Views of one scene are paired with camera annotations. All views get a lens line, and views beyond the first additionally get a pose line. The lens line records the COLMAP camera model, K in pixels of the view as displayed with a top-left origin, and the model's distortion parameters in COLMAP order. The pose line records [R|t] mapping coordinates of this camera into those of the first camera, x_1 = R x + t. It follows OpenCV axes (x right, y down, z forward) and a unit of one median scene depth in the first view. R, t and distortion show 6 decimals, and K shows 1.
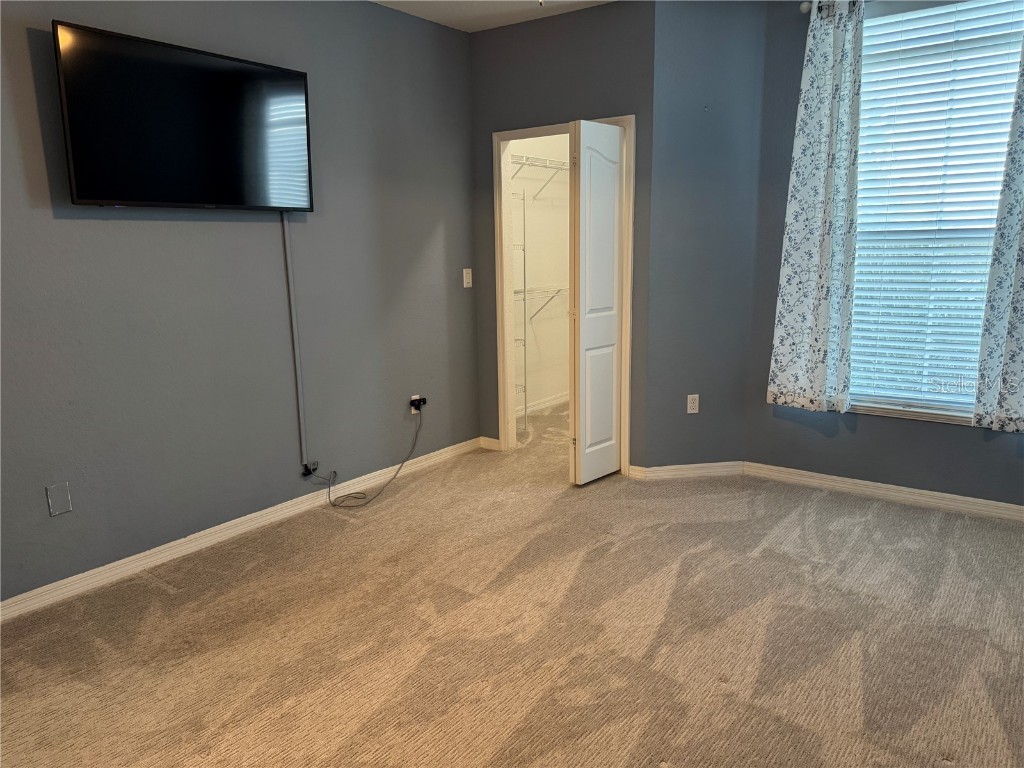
lens RADIAL K [[716.4, 0, 502.8], [0, 716.4, 386.3], [0, 0, 1]] dist [0.086998, -0.111264]
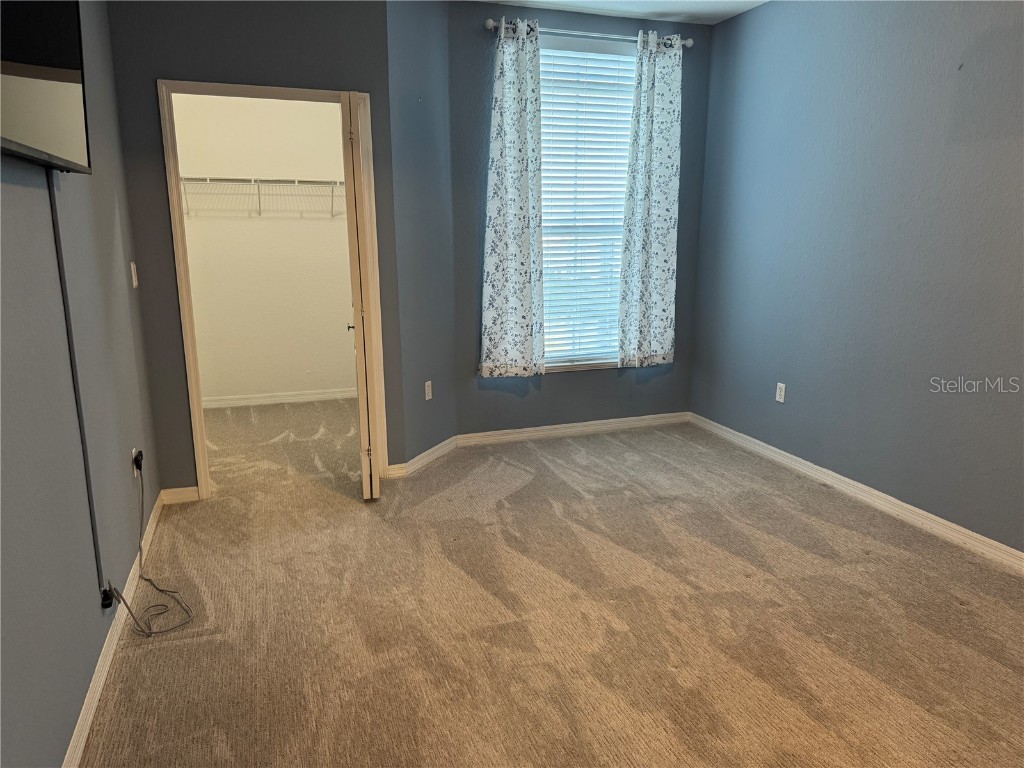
lens RADIAL K [[716.4, 0, 502.8], [0, 716.4, 386.3], [0, 0, 1]] dist [0.086998, -0.111264]
pose [[0.561179, -0.166133, 0.810850, -0.588271], [0.153569, 0.983538, 0.095232, -0.073208], [-0.813323, 0.071079, 0.577454, 0.372384]]
